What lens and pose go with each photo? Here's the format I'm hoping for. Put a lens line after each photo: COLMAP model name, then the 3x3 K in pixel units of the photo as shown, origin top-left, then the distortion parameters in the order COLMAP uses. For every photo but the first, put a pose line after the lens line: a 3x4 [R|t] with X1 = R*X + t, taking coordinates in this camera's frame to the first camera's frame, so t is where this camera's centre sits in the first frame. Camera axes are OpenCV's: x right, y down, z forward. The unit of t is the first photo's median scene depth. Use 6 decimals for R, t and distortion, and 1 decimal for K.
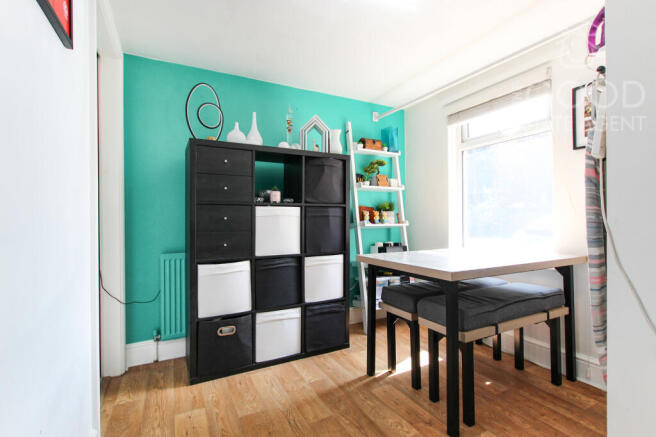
lens RADIAL K [[308.5, 0, 328.0], [0, 308.5, 218.5], [0, 0, 1]] dist [0.001855, 0.000286]
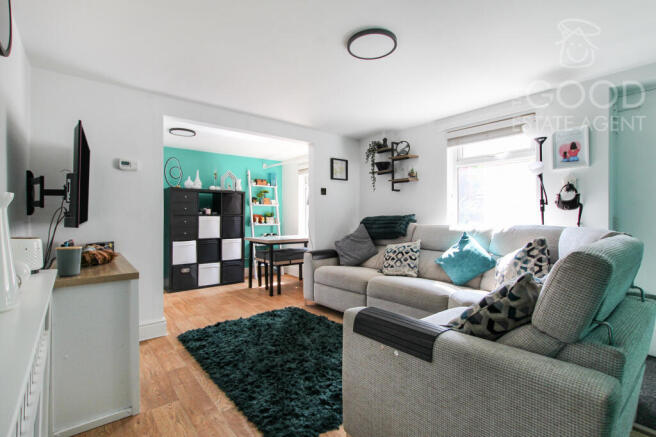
lens RADIAL K [[308.5, 0, 328.0], [0, 308.5, 218.5], [0, 0, 1]] dist [0.001855, 0.000286]
pose [[0.977507, 0.008709, 0.210721, 0.184229], [-0.011289, 0.999875, 0.011047, -0.051495], [-0.210599, -0.013177, 0.977484, -1.219641]]
